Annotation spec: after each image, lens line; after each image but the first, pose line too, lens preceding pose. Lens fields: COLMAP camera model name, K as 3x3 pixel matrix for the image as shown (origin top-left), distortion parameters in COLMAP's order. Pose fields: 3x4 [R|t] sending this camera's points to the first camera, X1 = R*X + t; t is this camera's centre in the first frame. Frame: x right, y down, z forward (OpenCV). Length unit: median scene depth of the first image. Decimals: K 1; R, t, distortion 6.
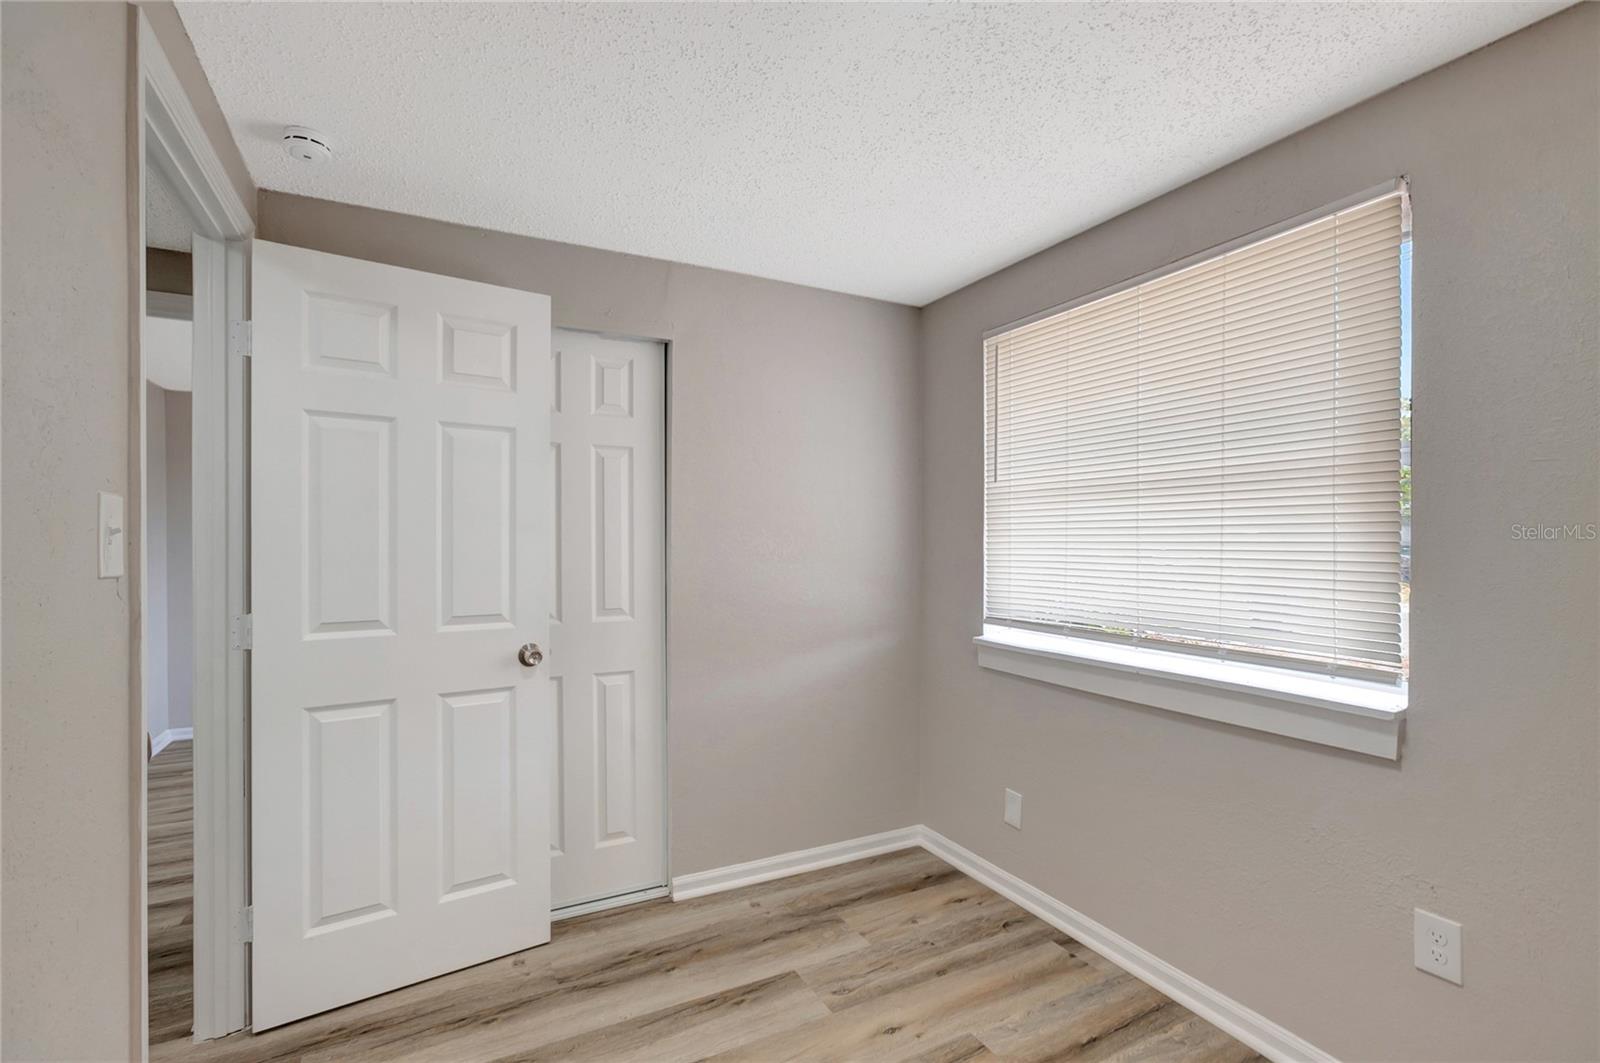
lens RADIAL K [[742.5, 0, 810.7], [0, 742.5, 546.5], [0, 0, 1]] dist [-0.019631, 0.010730]
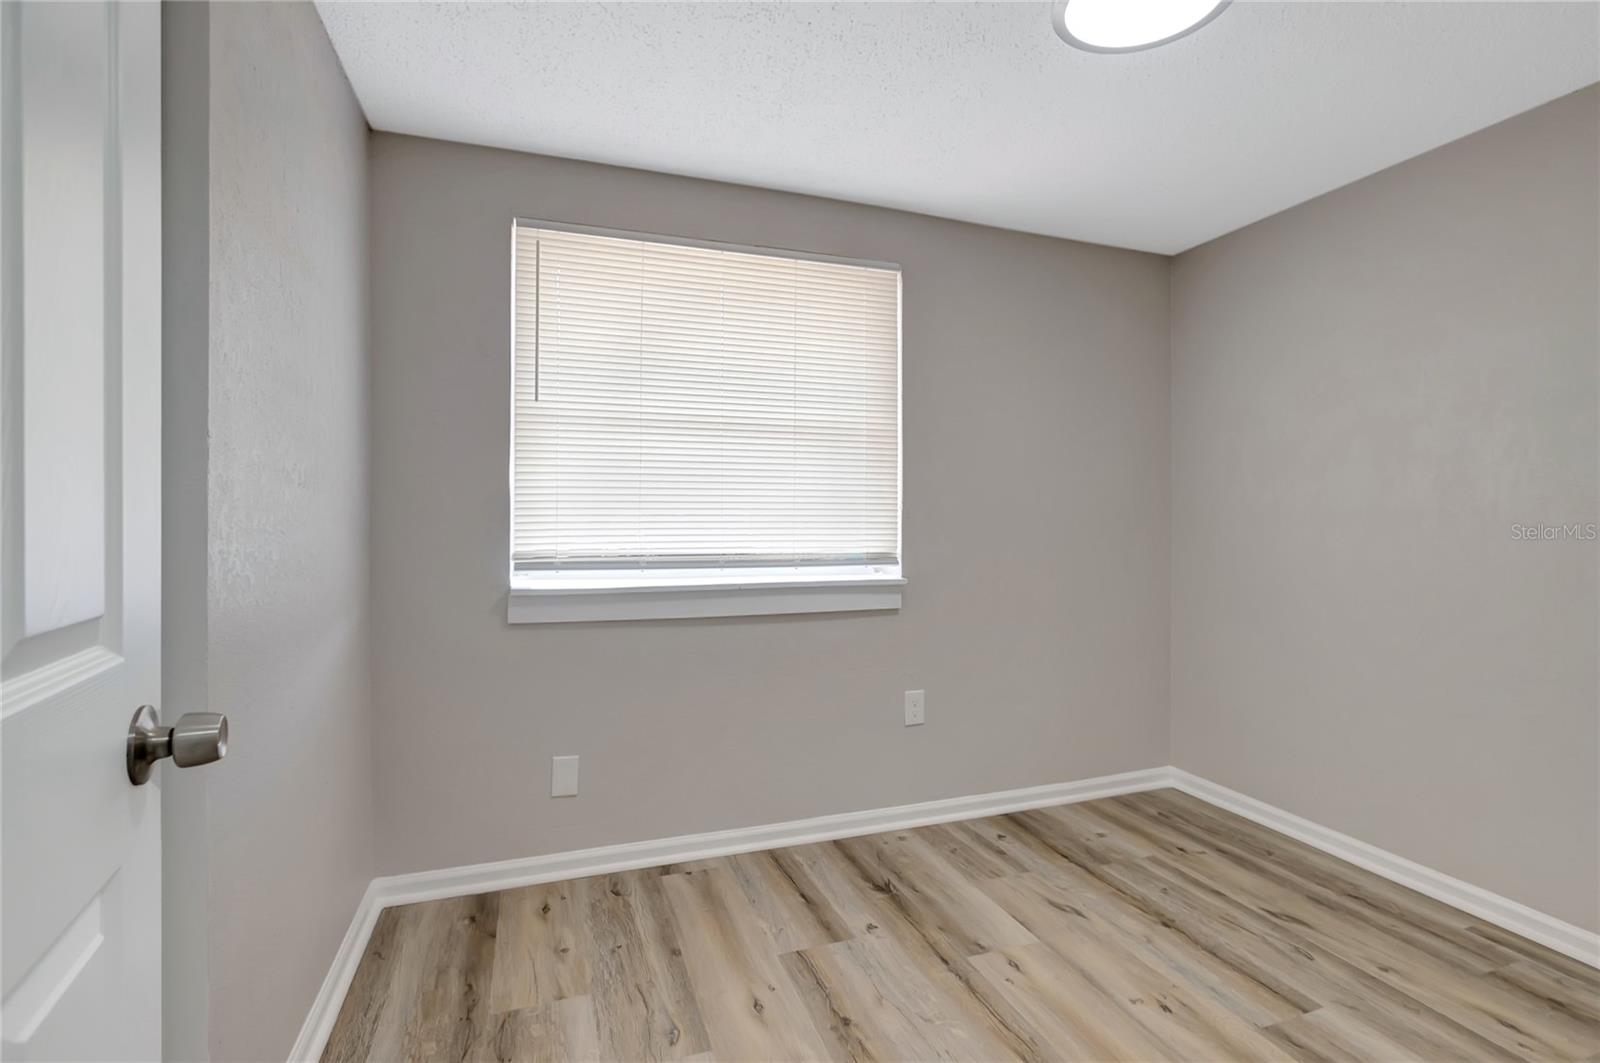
lens RADIAL K [[742.5, 0, 799.0], [0, 742.5, 518.1], [0, 0, 1]] dist [-0.019631, 0.010730]
pose [[0.133004, -0.002650, 0.991112, -0.631289], [0.005698, 0.999982, 0.001909, 0.053474], [-0.991099, 0.005393, 0.133016, 0.684053]]
